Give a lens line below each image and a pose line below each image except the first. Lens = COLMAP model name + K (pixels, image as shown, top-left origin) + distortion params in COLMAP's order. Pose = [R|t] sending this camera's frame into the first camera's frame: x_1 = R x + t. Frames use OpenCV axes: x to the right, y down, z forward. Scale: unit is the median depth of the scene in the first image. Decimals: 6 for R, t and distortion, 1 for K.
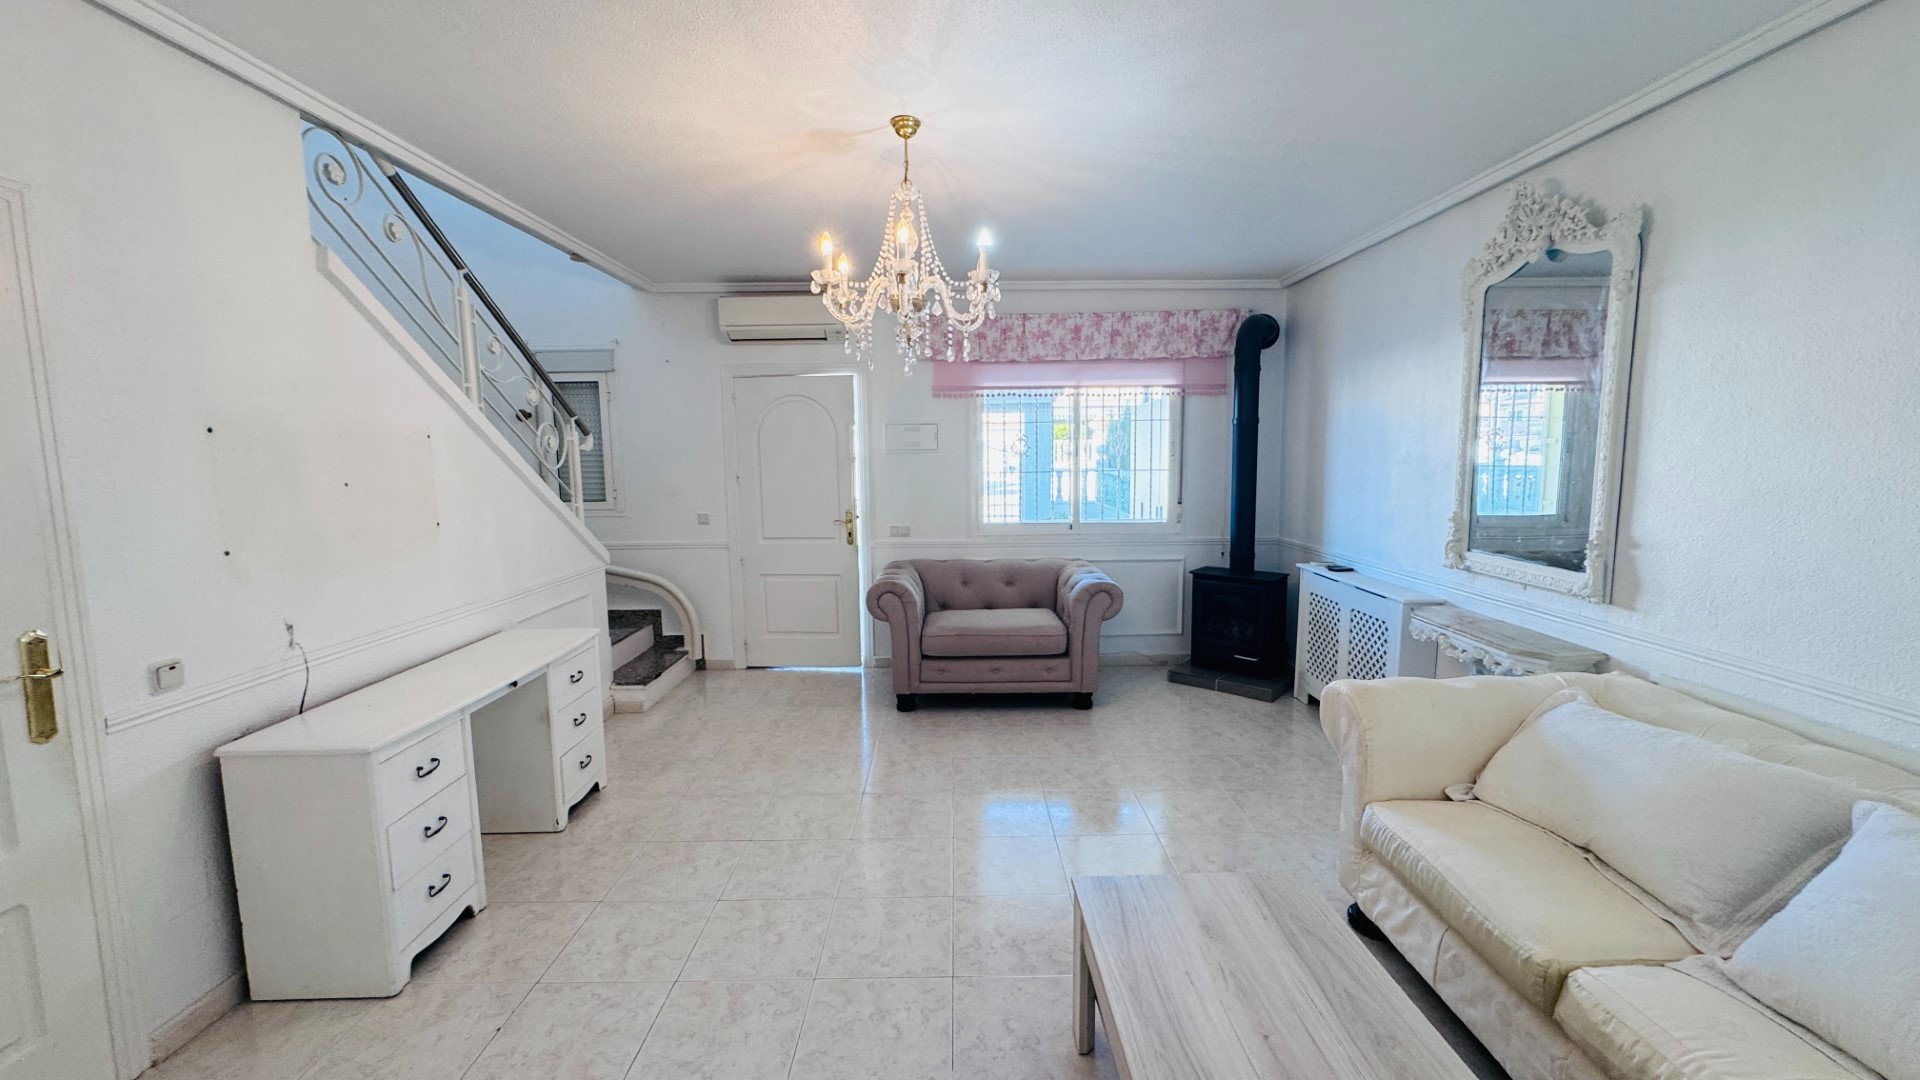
lens RADIAL K [[764.6, 0, 957.5], [0, 764.6, 539.8], [0, 0, 1]] dist [-0.002344, 0.000570]
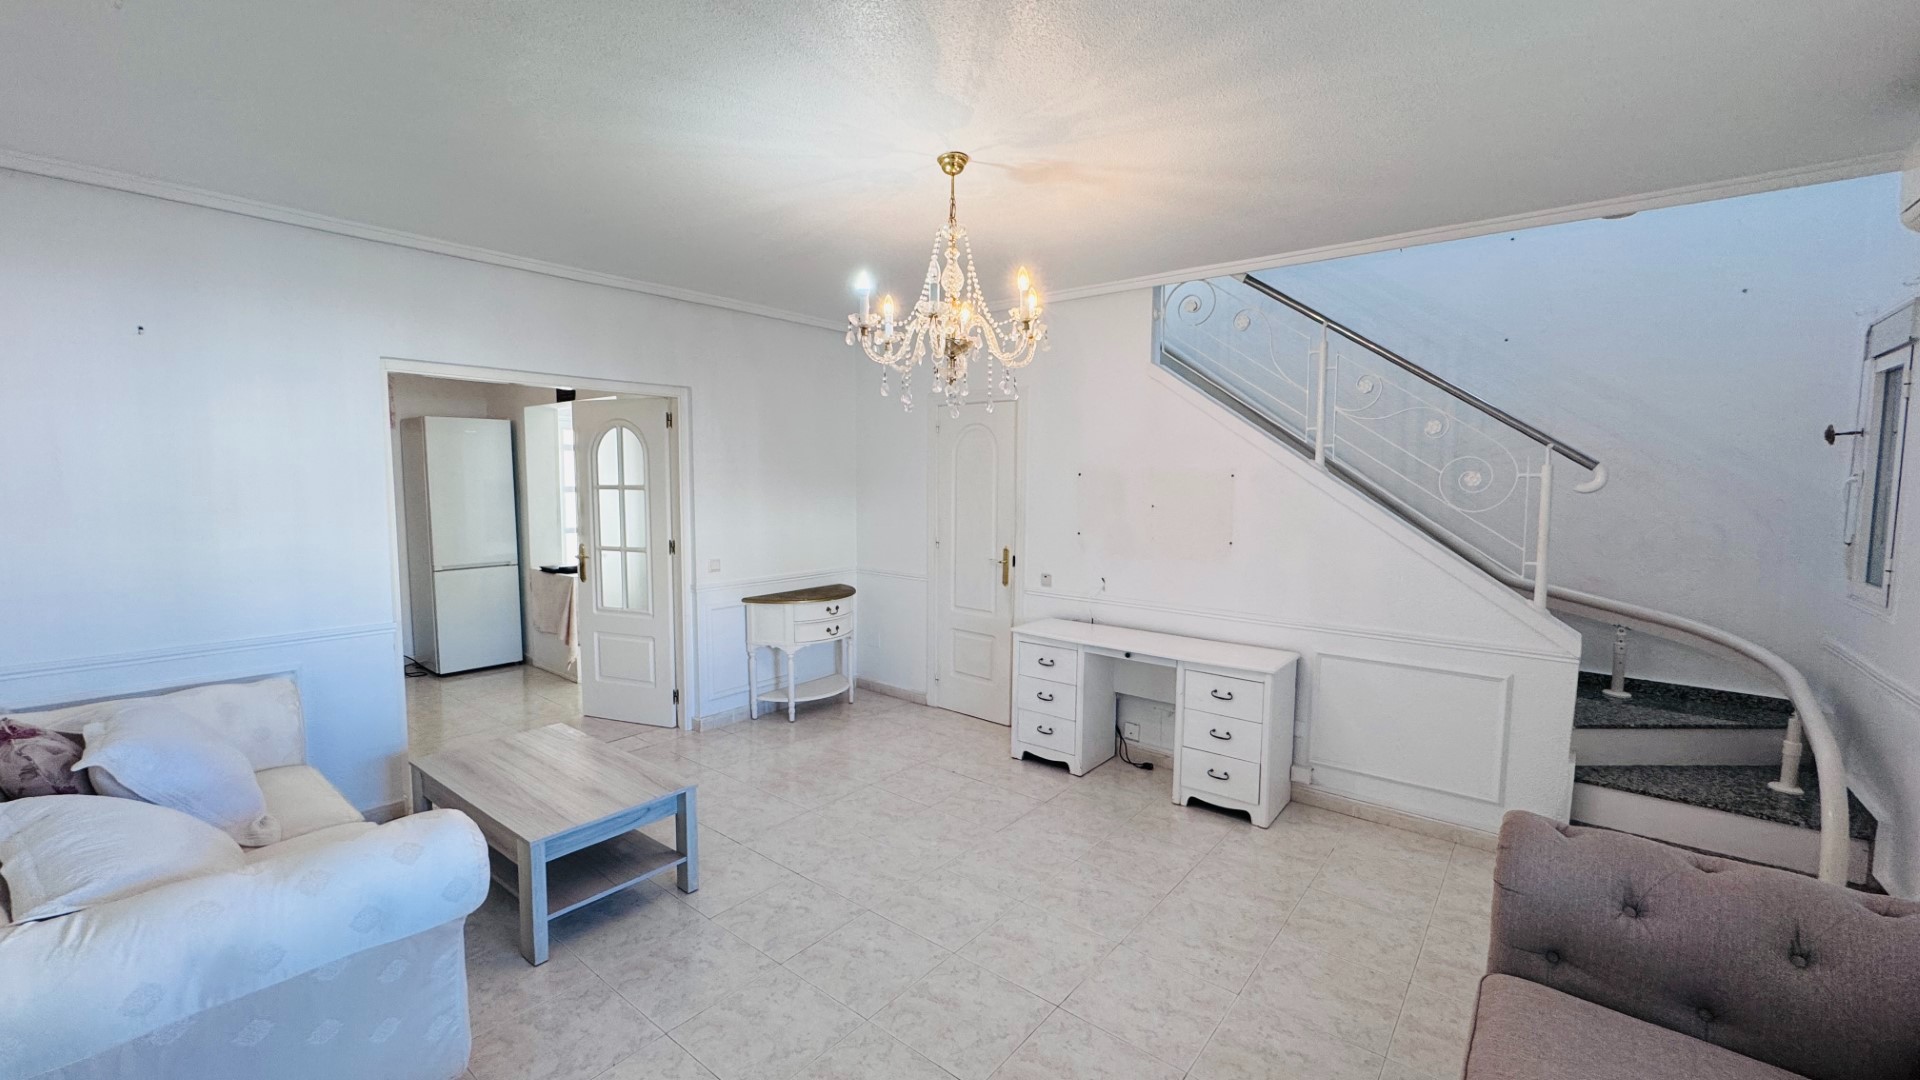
lens RADIAL K [[764.6, 0, 964.8], [0, 764.6, 537.5], [0, 0, 1]] dist [-0.002344, 0.000570]
pose [[-0.629907, 0.060609, -0.774302, 0.381089], [-0.097179, 0.982965, 0.155999, -0.118987], [0.770567, 0.173511, -0.613287, 0.909046]]
